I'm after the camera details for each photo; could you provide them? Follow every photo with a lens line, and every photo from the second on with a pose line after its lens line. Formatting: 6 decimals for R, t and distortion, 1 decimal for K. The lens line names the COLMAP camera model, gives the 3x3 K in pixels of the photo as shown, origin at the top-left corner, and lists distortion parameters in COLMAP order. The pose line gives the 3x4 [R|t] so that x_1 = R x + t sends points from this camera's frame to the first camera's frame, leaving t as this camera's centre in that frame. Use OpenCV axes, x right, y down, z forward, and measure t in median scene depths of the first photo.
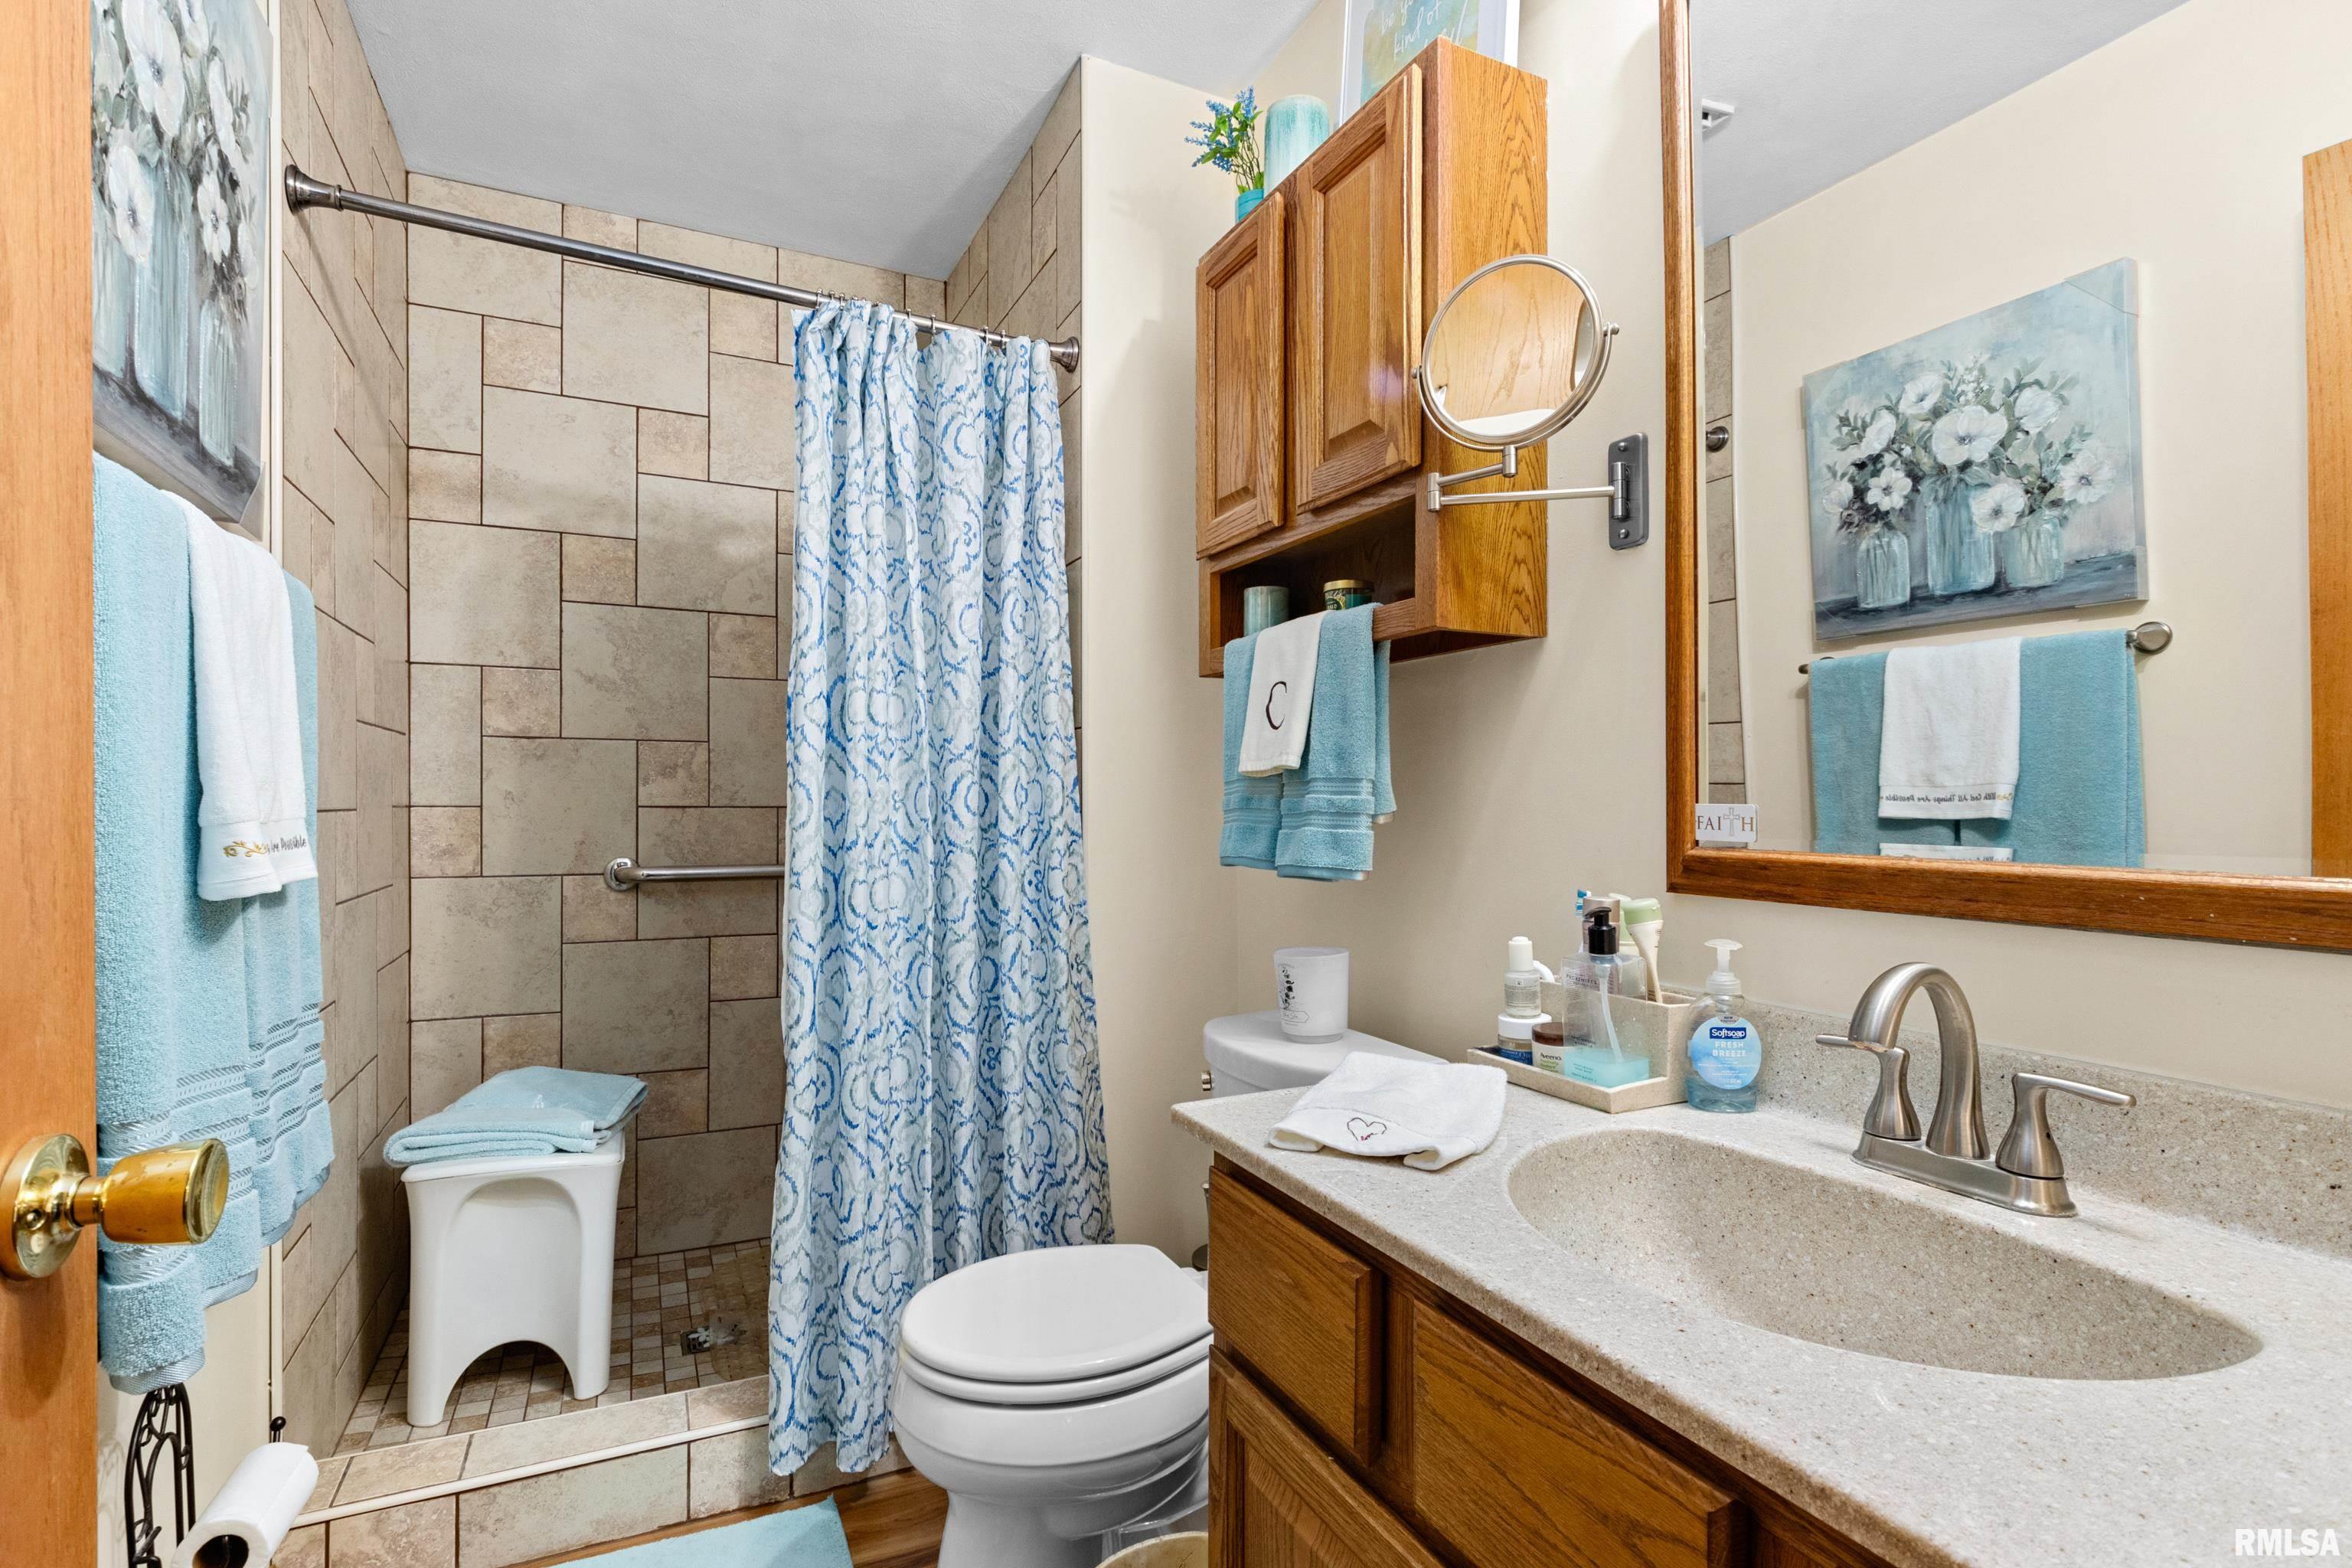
lens RADIAL K [[1103.0, 0, 1176.3], [0, 1103.0, 799.3], [0, 0, 1]] dist [0.001037, -0.001048]
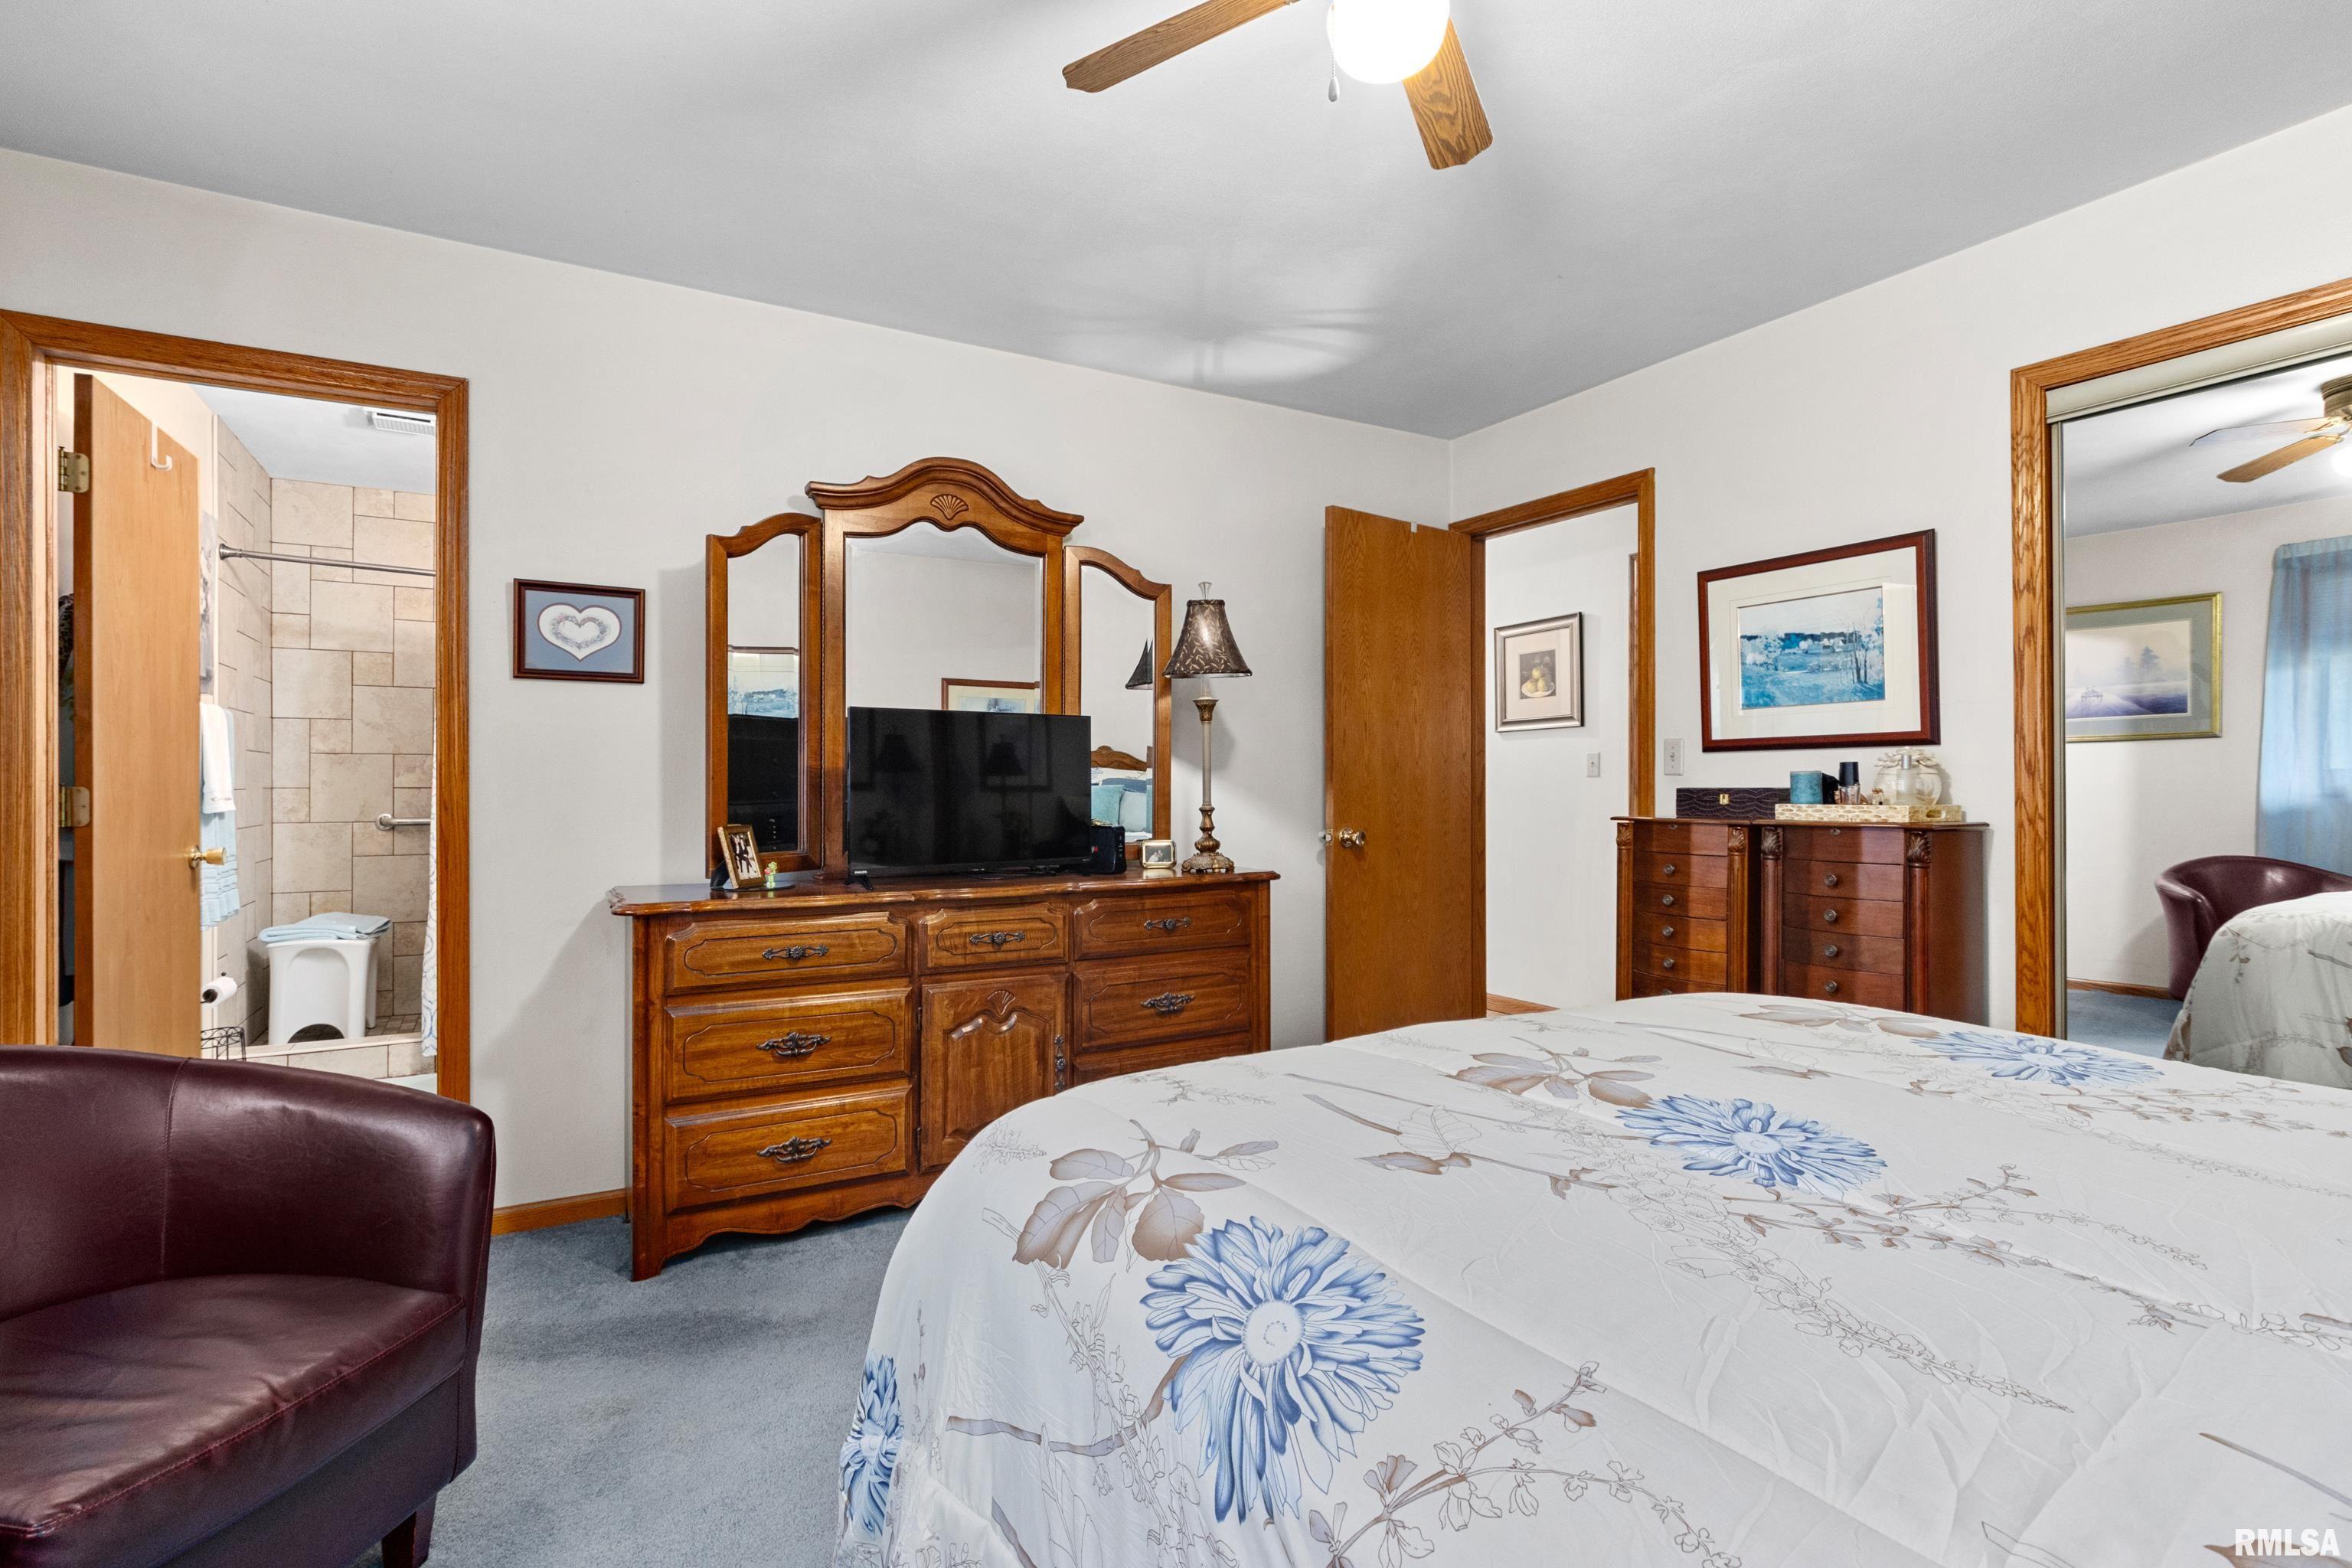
lens RADIAL K [[1103.0, 0, 1171.3], [0, 1103.0, 776.7], [0, 0, 1]] dist [0.001037, -0.001048]
pose [[0.997773, -0.002506, 0.066656, 0.809960], [0.002880, 0.999981, -0.005527, 0.001695], [-0.066641, 0.005706, 0.997761, -1.121218]]
